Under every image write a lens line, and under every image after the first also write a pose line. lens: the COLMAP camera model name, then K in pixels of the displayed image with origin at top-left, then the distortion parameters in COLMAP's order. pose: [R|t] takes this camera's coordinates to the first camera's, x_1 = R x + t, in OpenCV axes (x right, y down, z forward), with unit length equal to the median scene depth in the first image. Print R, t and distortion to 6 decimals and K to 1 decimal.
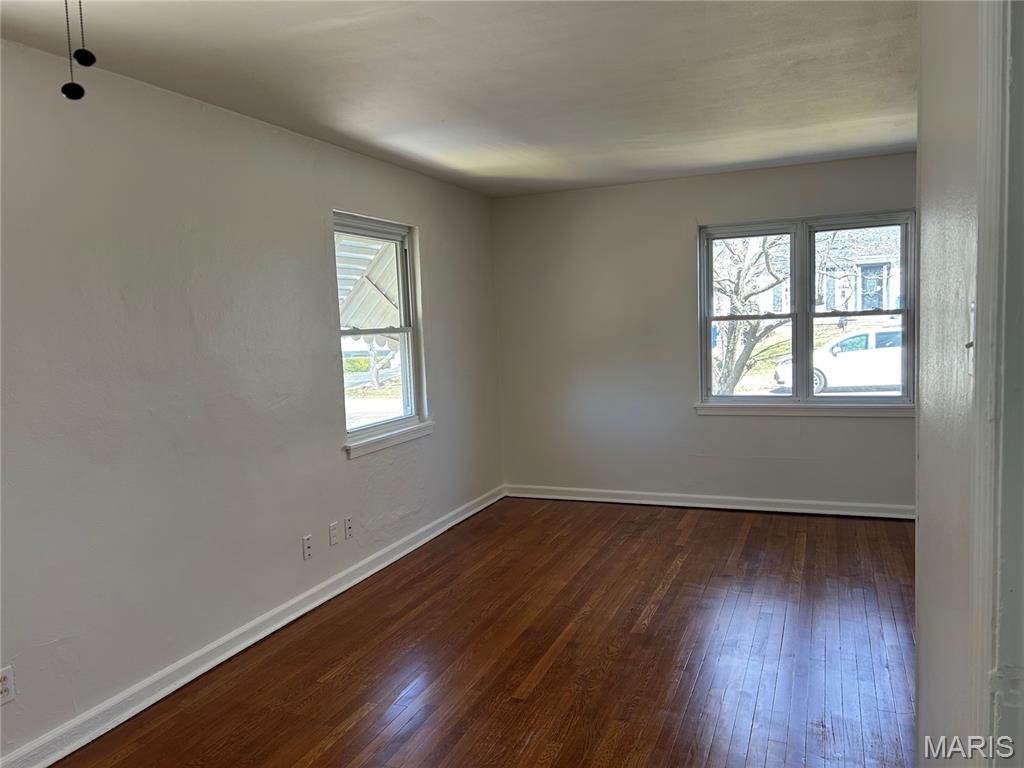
lens RADIAL K [[762.6, 0, 504.3], [0, 762.6, 387.3], [0, 0, 1]] dist [0.092583, -0.119377]
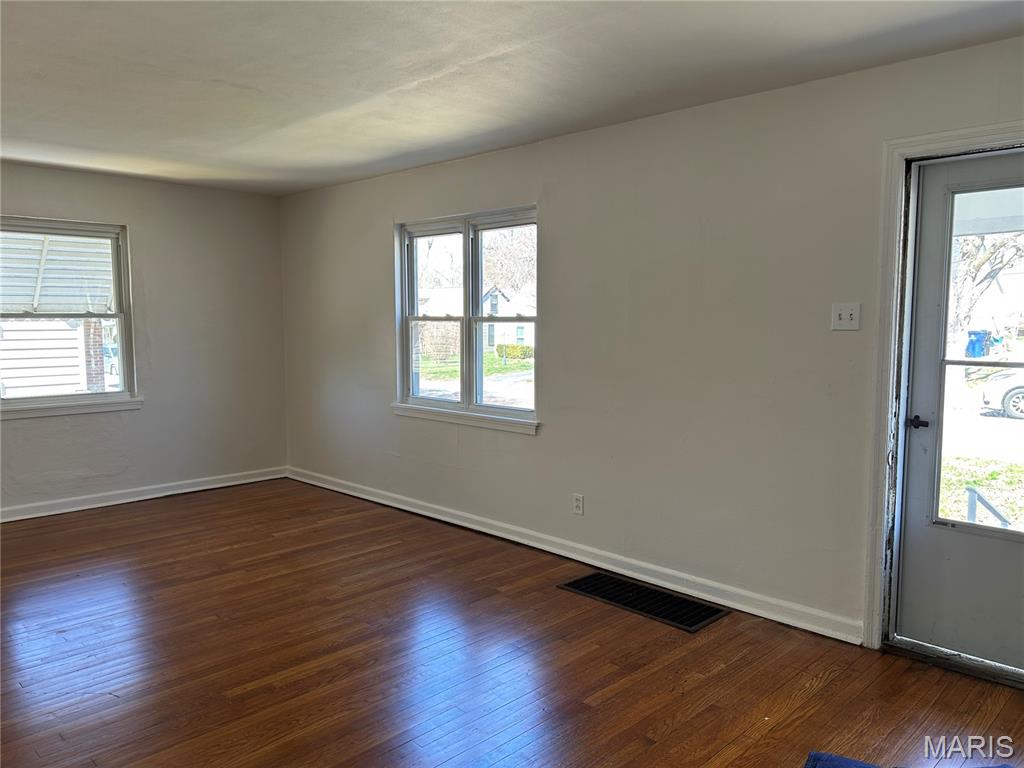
lens RADIAL K [[762.6, 0, 504.3], [0, 762.6, 387.3], [0, 0, 1]] dist [0.092583, -0.119377]
pose [[0.921386, 0.074569, -0.381428, 0.856224], [-0.069443, 0.997215, 0.027207, -0.040598], [0.382395, 0.001419, 0.923998, 0.154847]]
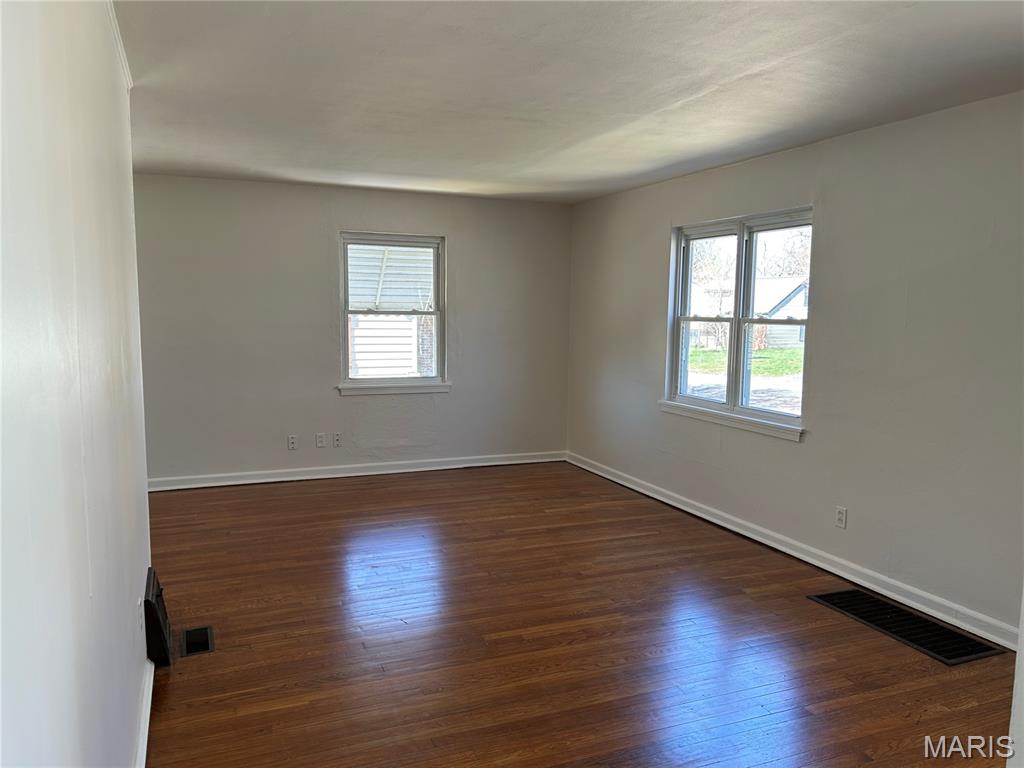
lens RADIAL K [[762.6, 0, 504.3], [0, 762.6, 387.3], [0, 0, 1]] dist [0.092583, -0.119377]
pose [[0.702263, 0.122515, -0.701297, 0.930024], [-0.099944, 0.992292, 0.073269, -0.056285], [0.704867, 0.018637, 0.709094, 0.128799]]
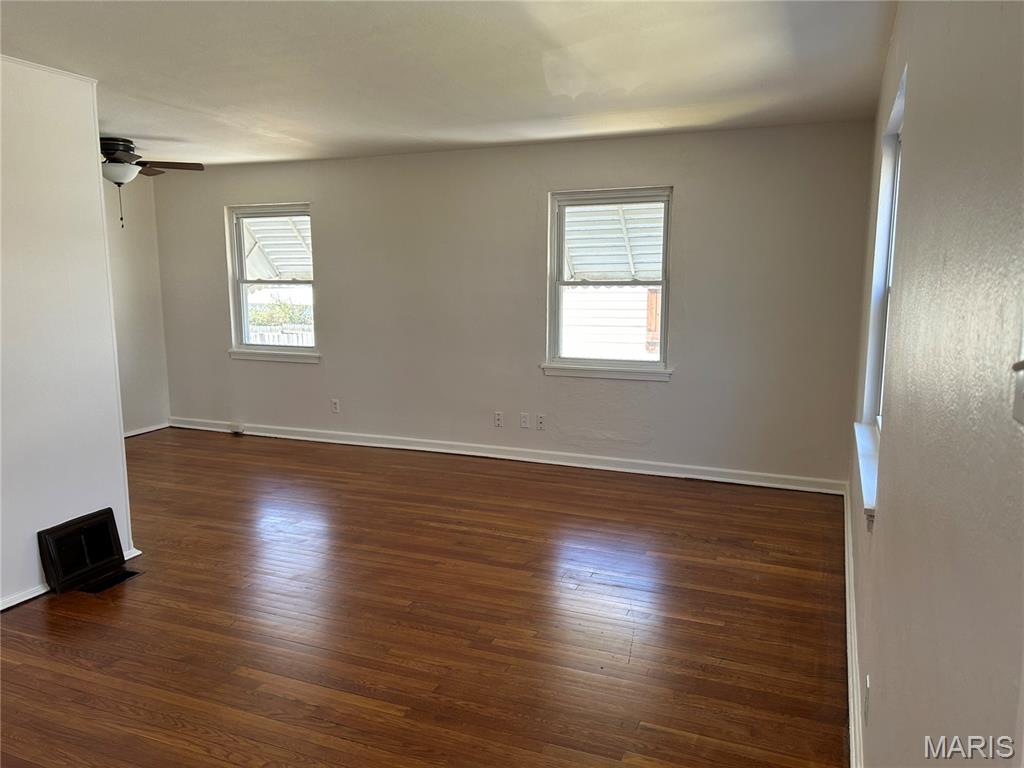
lens RADIAL K [[762.6, 0, 504.3], [0, 762.6, 387.3], [0, 0, 1]] dist [0.092583, -0.119377]
pose [[-0.012391, 0.185237, -0.982616, 0.992272], [-0.083689, 0.979051, 0.185621, -0.114800], [0.996415, 0.084534, 0.003371, 0.788844]]
